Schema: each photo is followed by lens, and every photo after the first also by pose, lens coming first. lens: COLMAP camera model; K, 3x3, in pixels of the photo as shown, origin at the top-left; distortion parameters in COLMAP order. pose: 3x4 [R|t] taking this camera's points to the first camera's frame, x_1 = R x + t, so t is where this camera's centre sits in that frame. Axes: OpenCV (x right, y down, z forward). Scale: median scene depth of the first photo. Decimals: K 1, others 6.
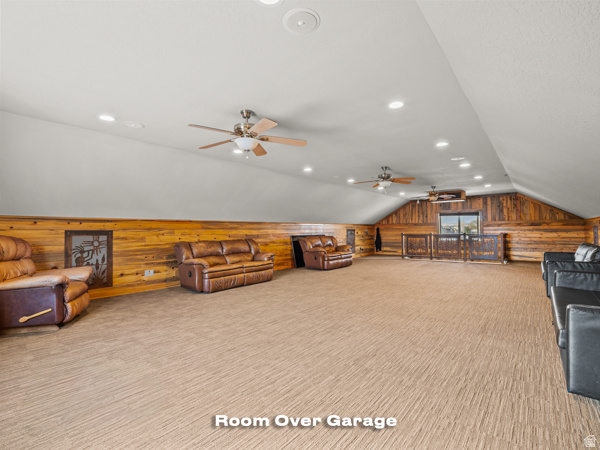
lens RADIAL K [[286.7, 0, 299.7], [0, 286.7, 227.2], [0, 0, 1]] dist [-0.002830, -0.000080]
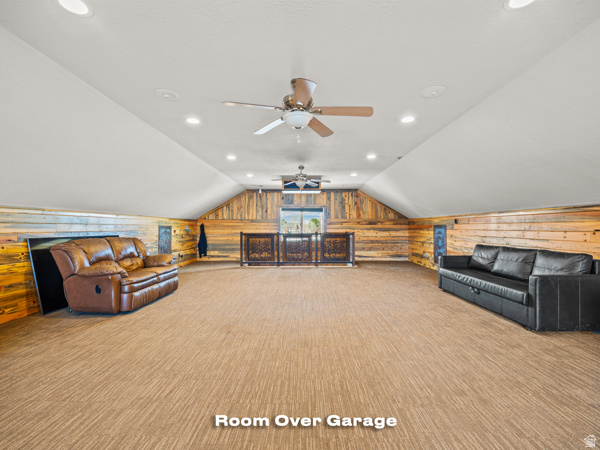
lens RADIAL K [[286.7, 0, 299.7], [0, 286.7, 227.2], [0, 0, 1]] dist [-0.002830, -0.000080]
pose [[0.778346, 0.010361, 0.627750, 0.015263], [-0.015562, 0.999875, 0.002793, 0.004790], [-0.627643, -0.011943, 0.778410, 0.368489]]
